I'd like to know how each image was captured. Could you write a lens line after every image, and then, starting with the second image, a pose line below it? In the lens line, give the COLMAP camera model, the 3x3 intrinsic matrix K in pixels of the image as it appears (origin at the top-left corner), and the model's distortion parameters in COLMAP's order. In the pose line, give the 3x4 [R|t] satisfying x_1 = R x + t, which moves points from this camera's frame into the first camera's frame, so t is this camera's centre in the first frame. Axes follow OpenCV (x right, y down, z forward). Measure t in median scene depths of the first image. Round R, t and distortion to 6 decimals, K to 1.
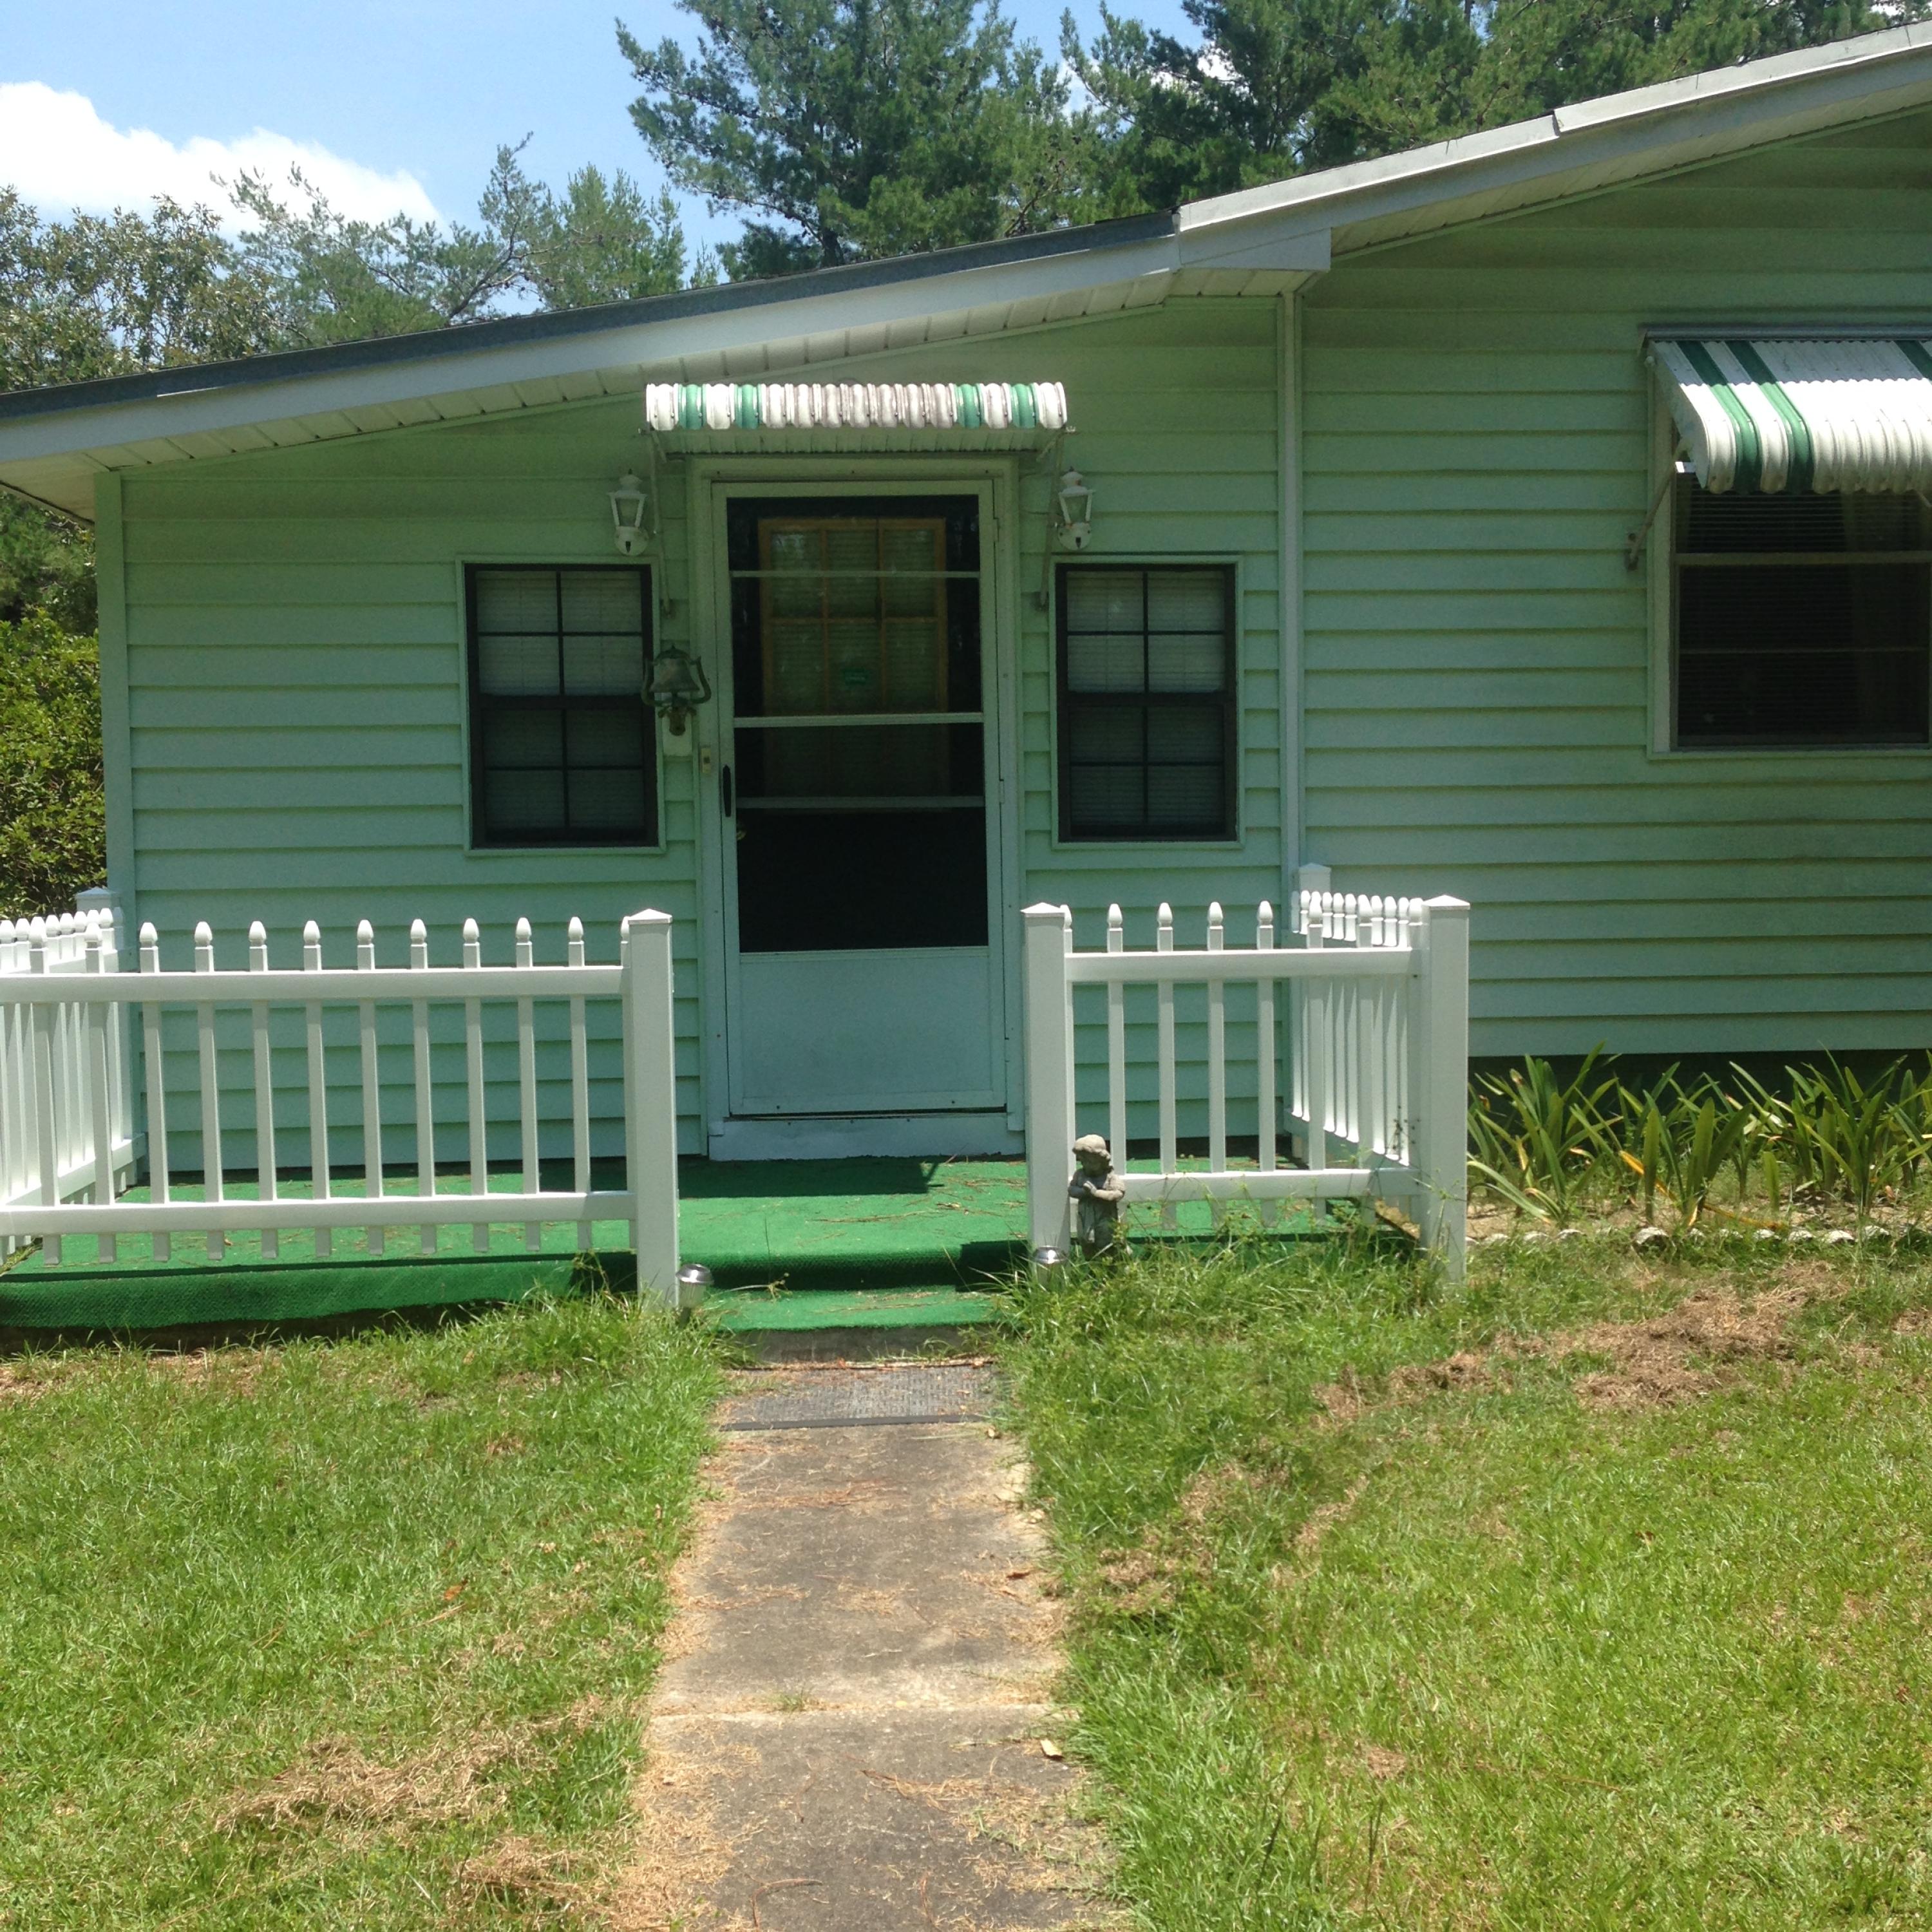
lens RADIAL K [[2491.3, 0, 884.0], [0, 2491.3, 910.9], [0, 0, 1]] dist [0.083560, 0.000000]
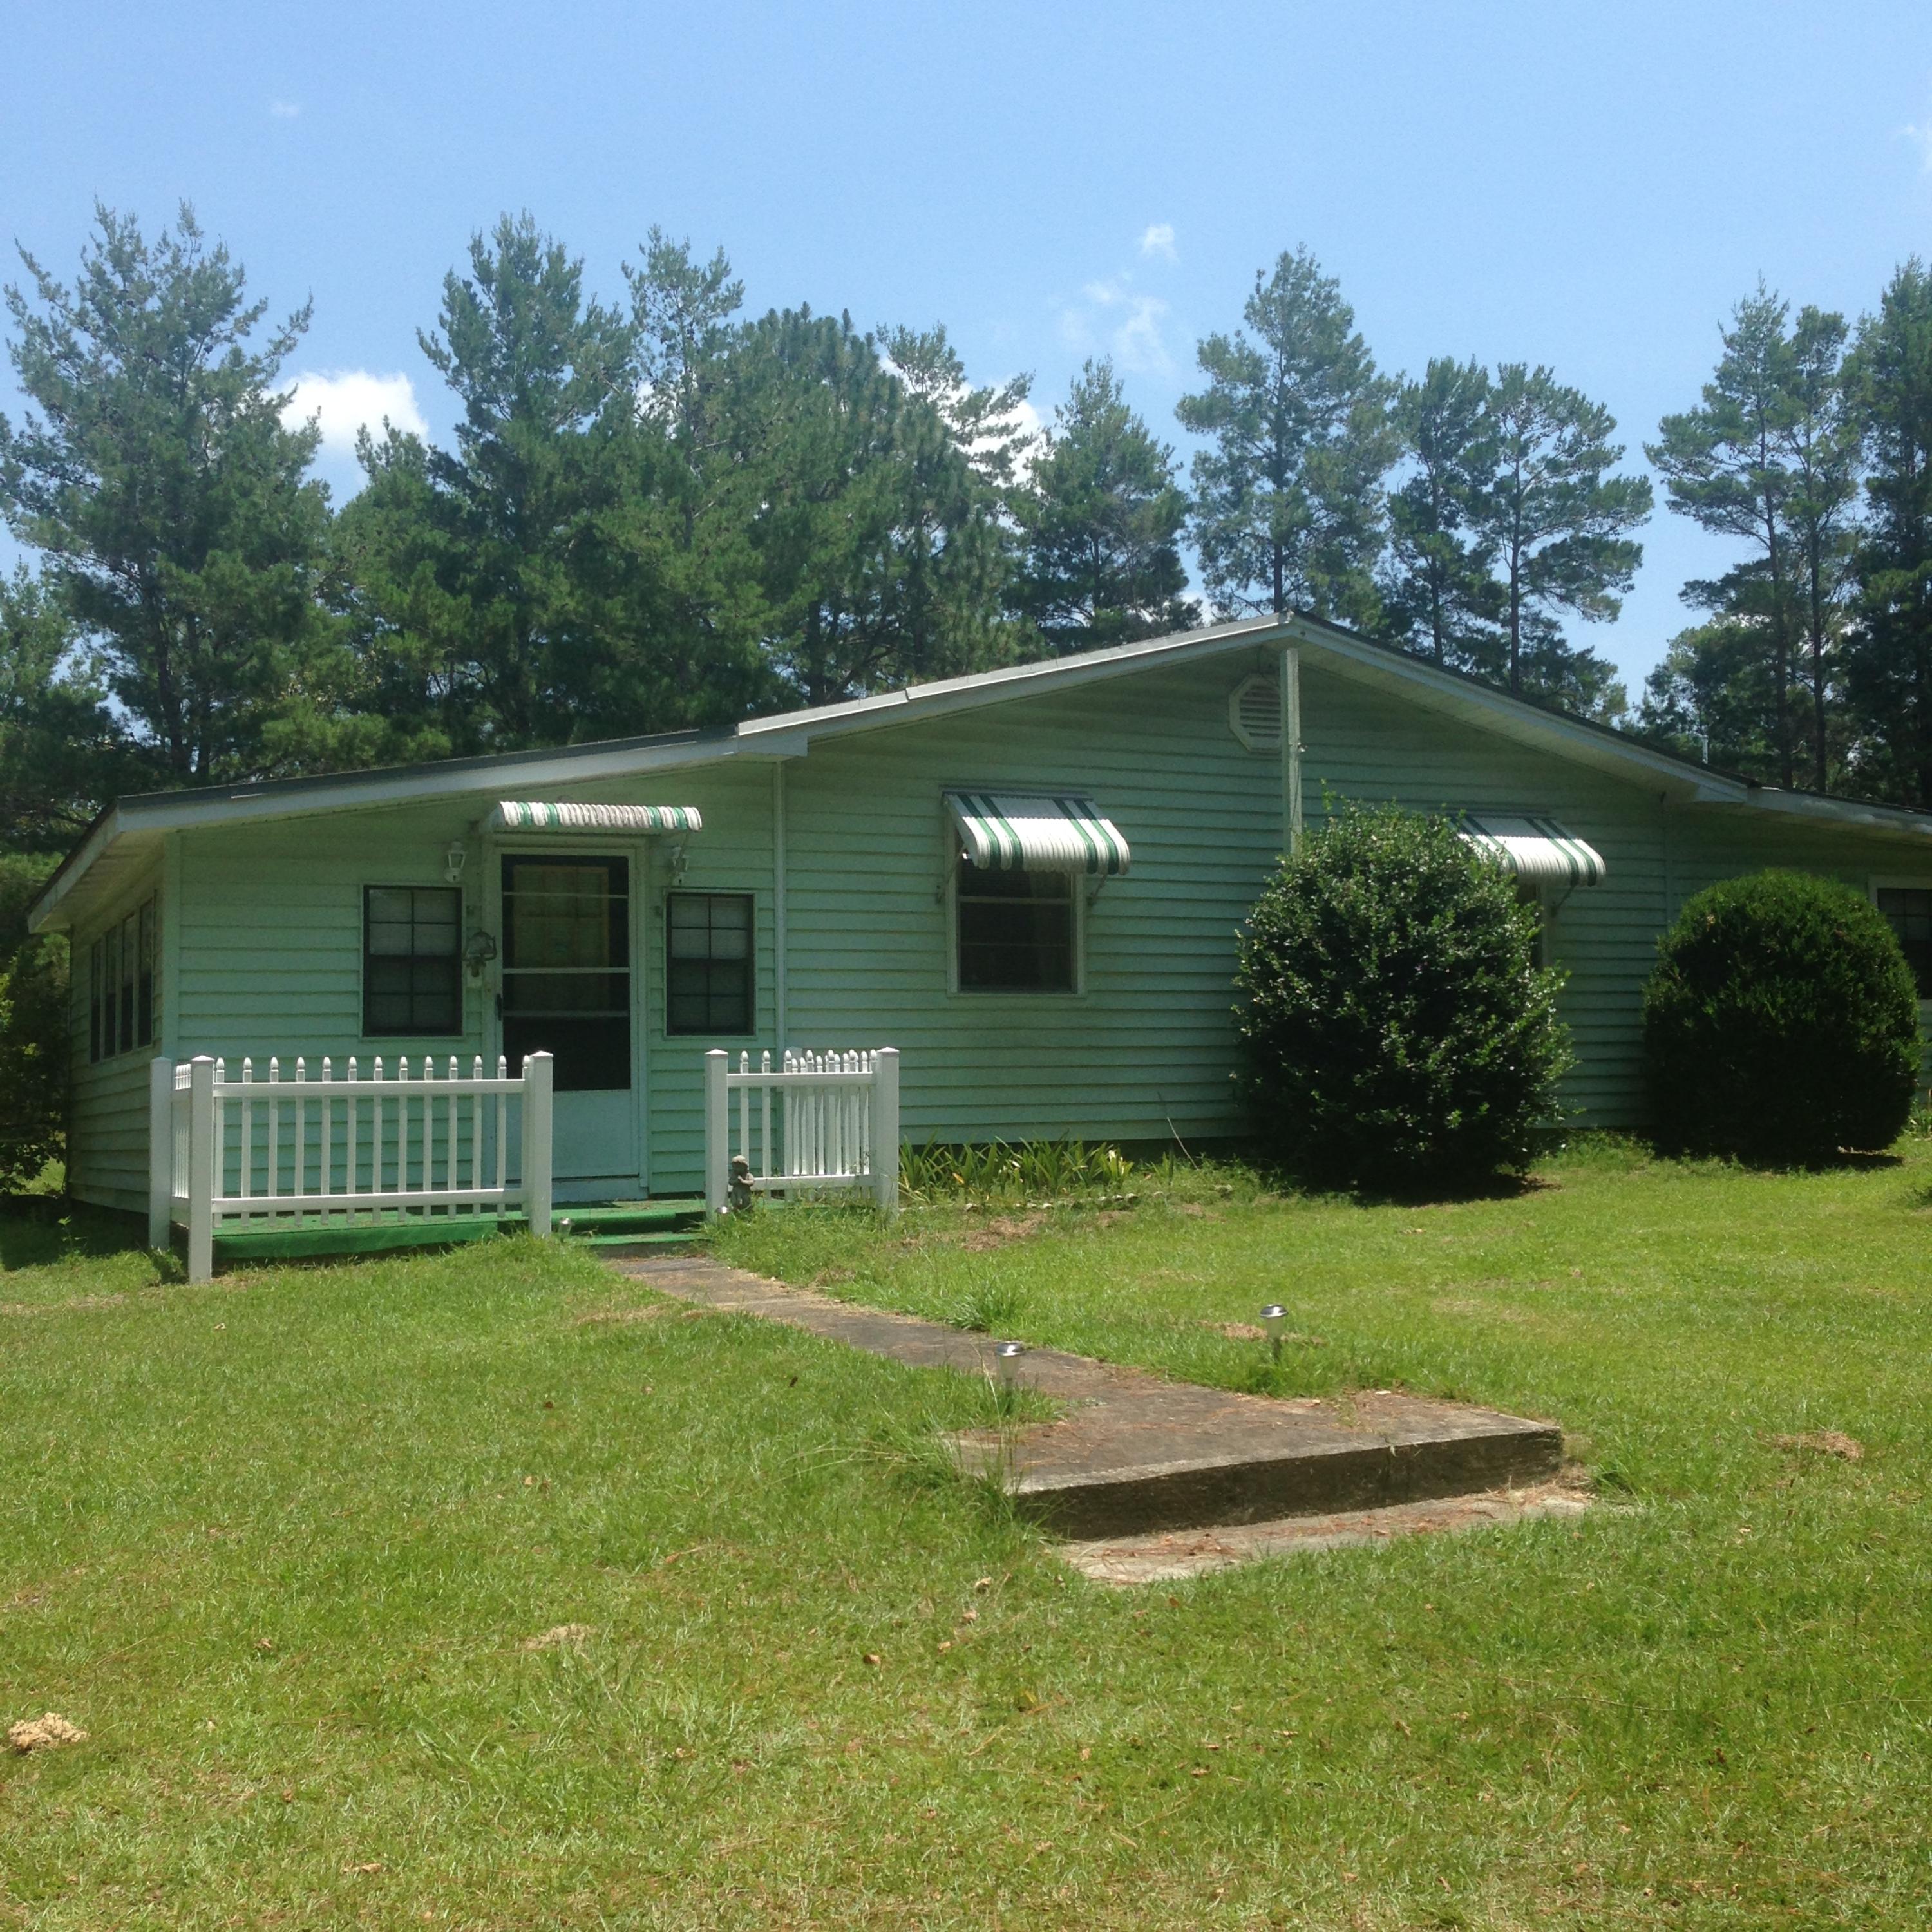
lens RADIAL K [[2491.3, 0, 954.6], [0, 2491.3, 970.1], [0, 0, 1]] dist [0.083560, 0.000000]
pose [[0.932141, 0.012735, 0.361872, -0.428980], [0.023293, 0.995202, -0.095024, 0.112615], [-0.361346, 0.097005, 0.927372, -0.887688]]
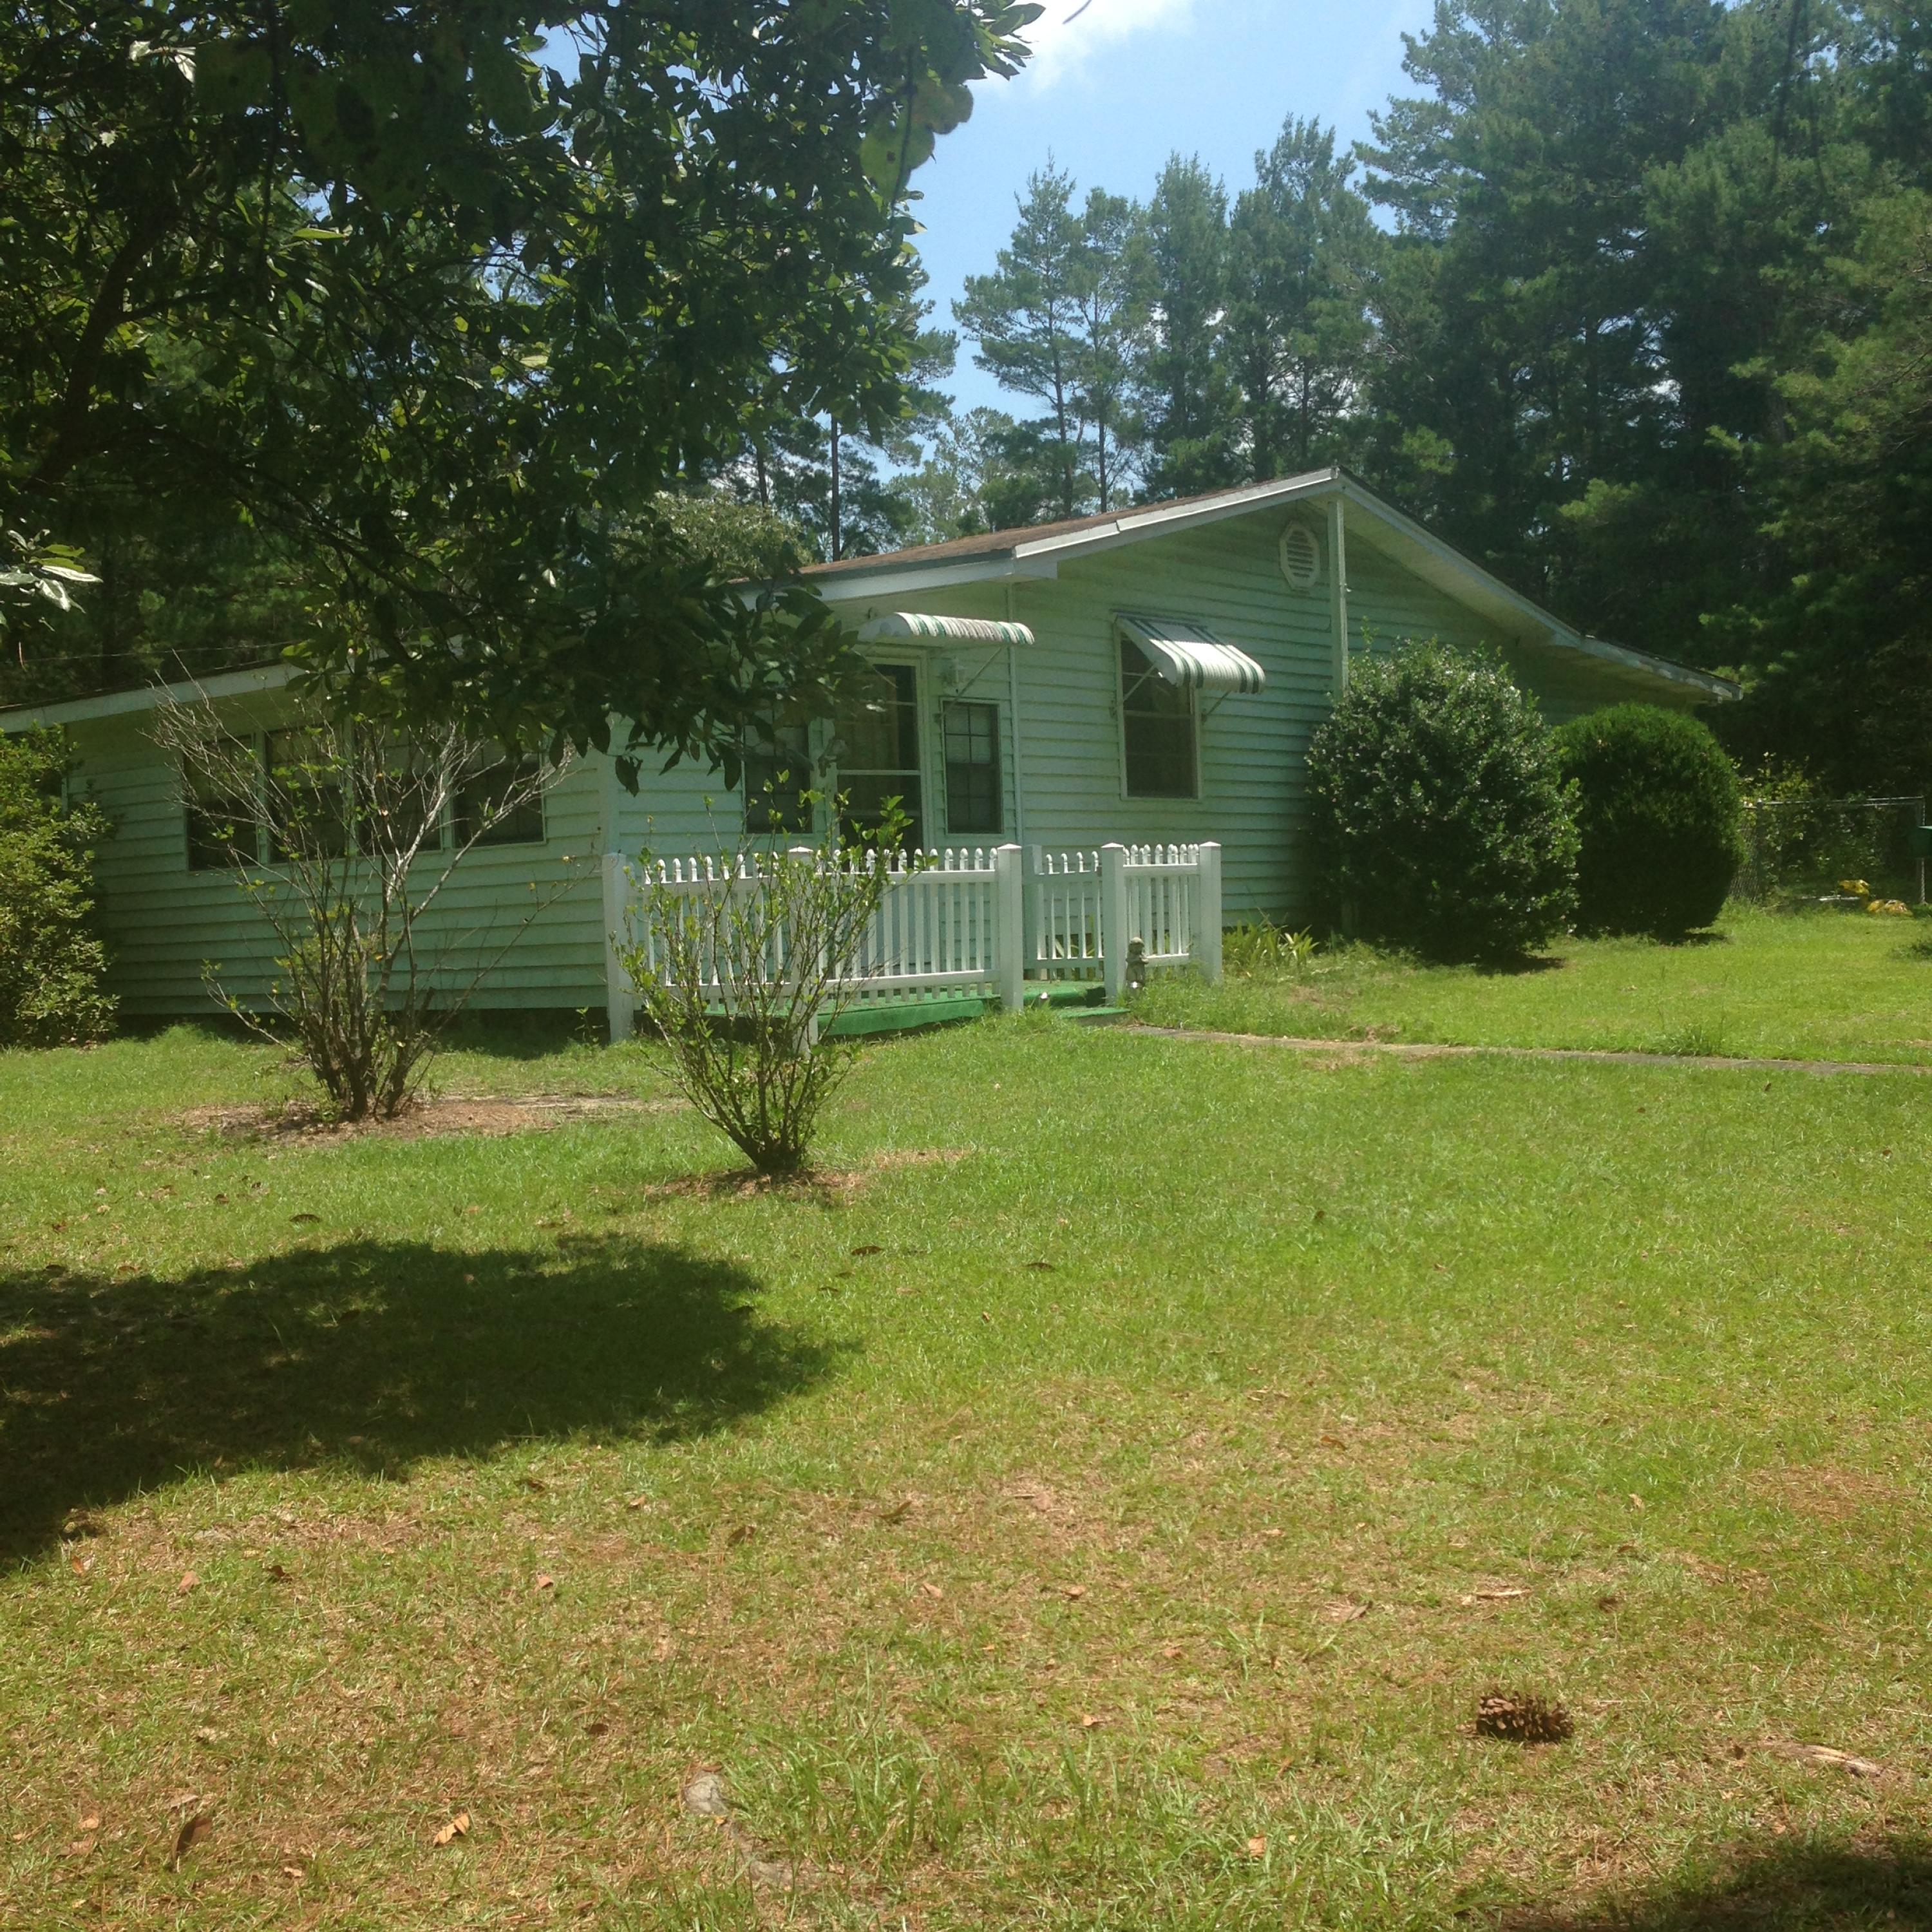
lens RADIAL K [[2491.3, 0, 969.6], [0, 2491.3, 960.1], [0, 0, 1]] dist [0.083560, 0.000000]
pose [[0.712912, -0.027019, 0.700733, -1.405508], [0.051908, 0.998549, -0.014308, 0.111288], [-0.699329, 0.046574, 0.713281, -0.505727]]
